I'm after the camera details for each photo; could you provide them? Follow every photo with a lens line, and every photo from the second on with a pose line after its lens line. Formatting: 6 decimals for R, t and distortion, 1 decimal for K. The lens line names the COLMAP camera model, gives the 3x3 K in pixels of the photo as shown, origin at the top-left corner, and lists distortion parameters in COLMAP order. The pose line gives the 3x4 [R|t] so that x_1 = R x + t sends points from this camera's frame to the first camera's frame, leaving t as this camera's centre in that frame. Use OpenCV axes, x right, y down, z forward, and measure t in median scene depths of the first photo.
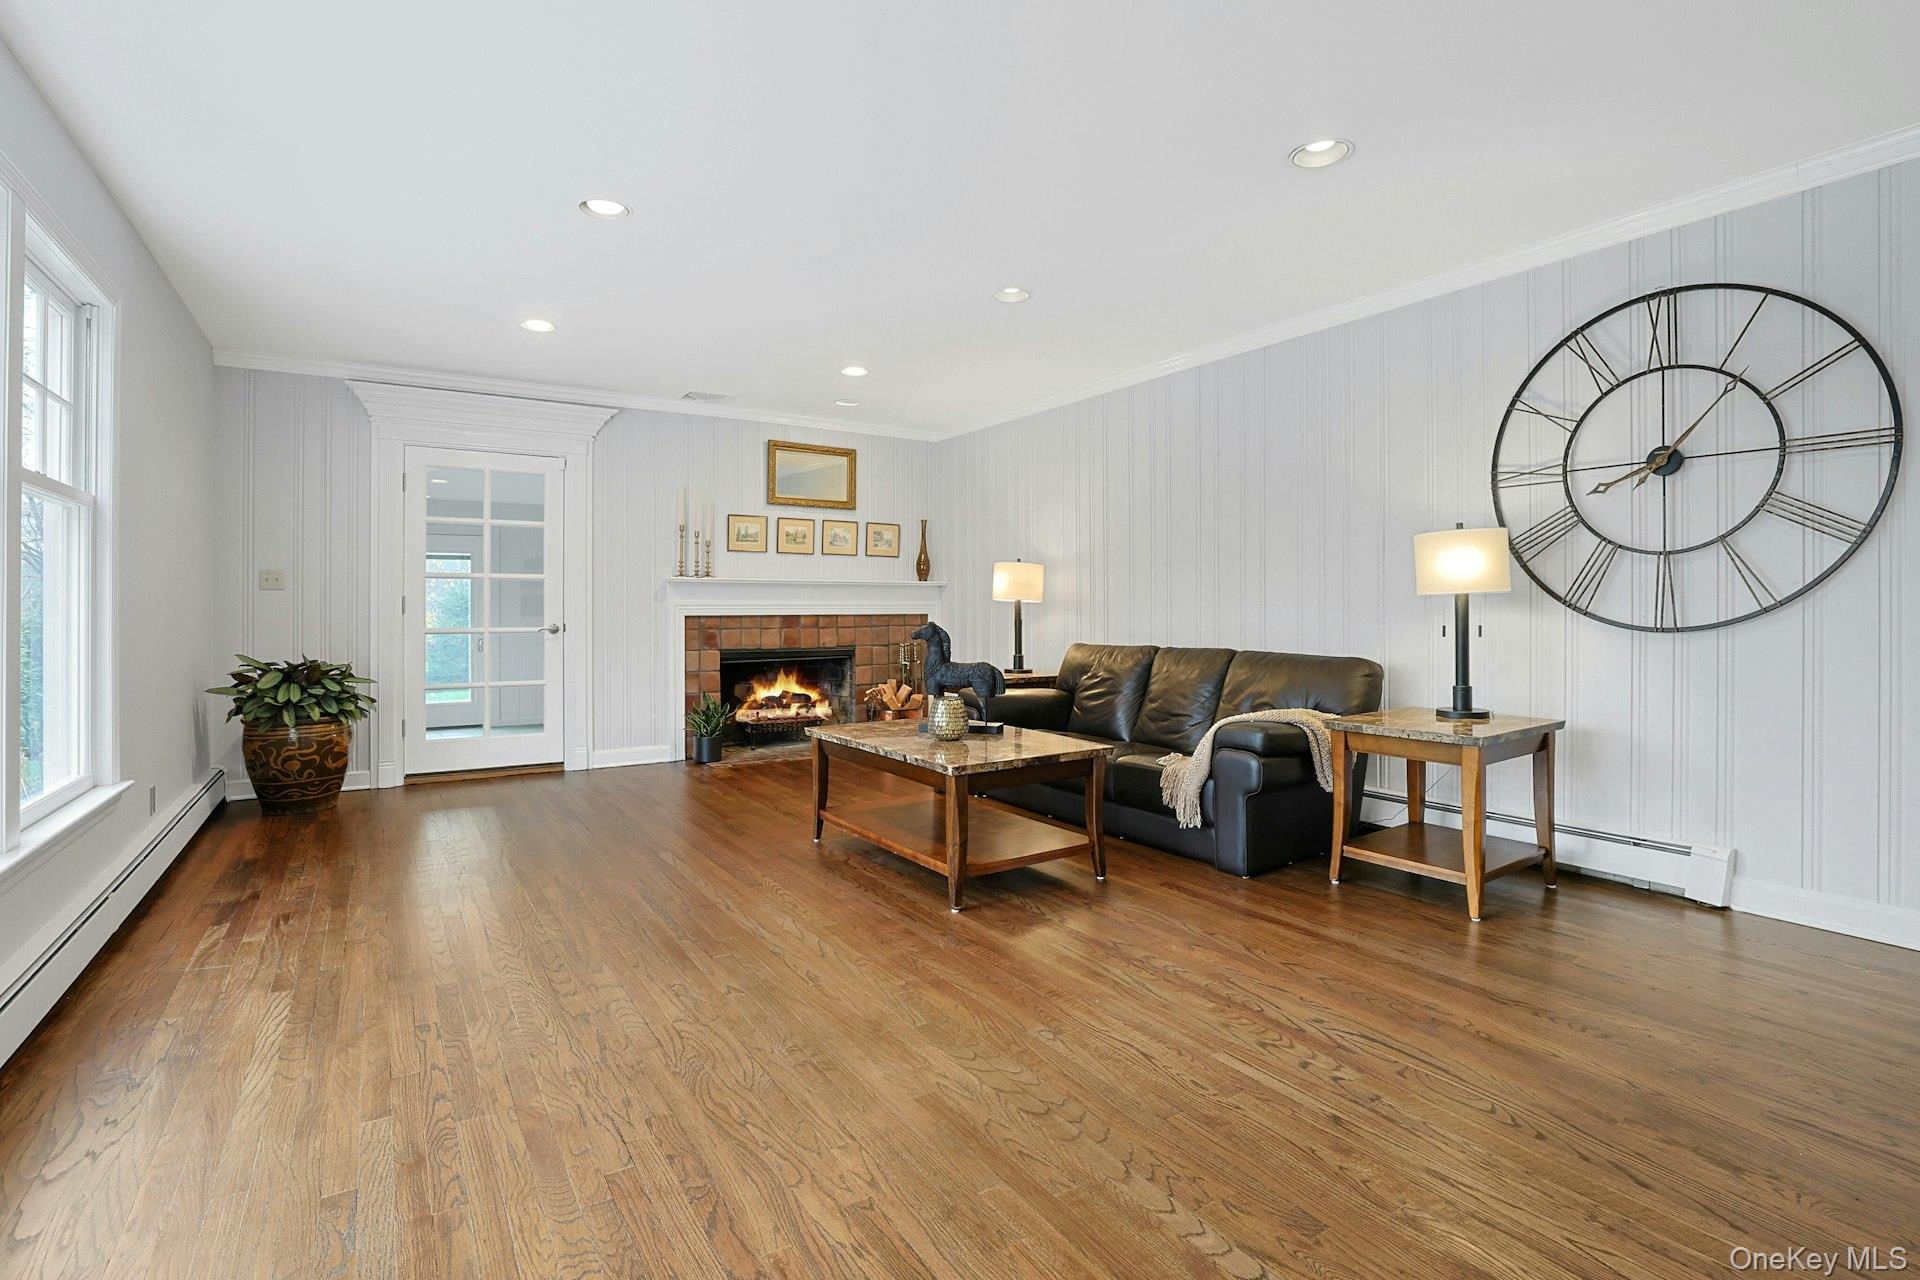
lens RADIAL K [[928.8, 0, 956.1], [0, 928.8, 612.8], [0, 0, 1]] dist [-0.000931, 0.000167]
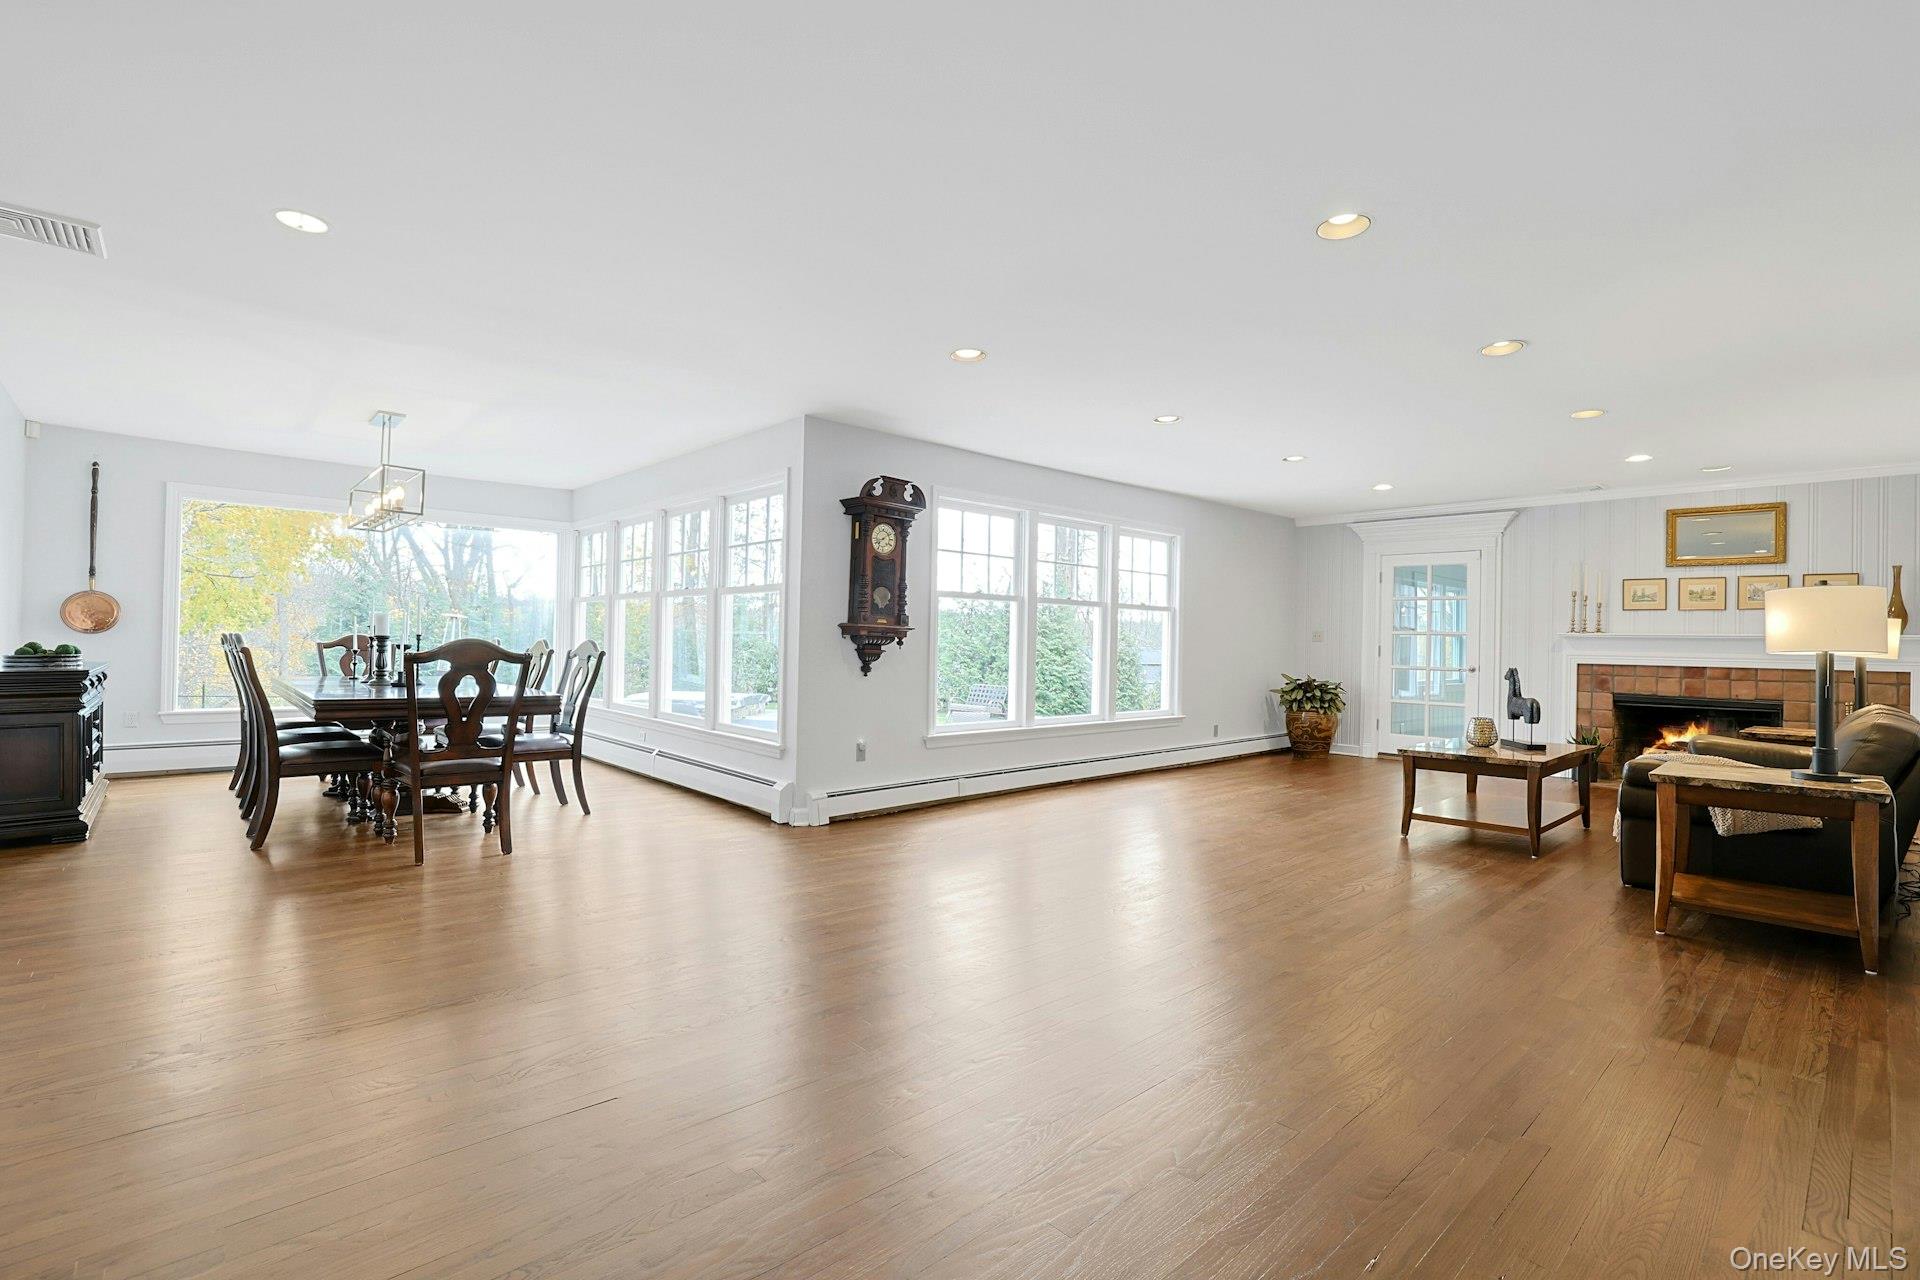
lens RADIAL K [[875.5, 0, 956.2], [0, 875.5, 635.1], [0, 0, 1]] dist [-0.020540, 0.000361]
pose [[0.183981, -0.001081, -0.982929, 0.675073], [-0.024916, 0.999673, -0.005763, -0.007246], [0.982614, 0.025551, 0.183894, -0.037324]]
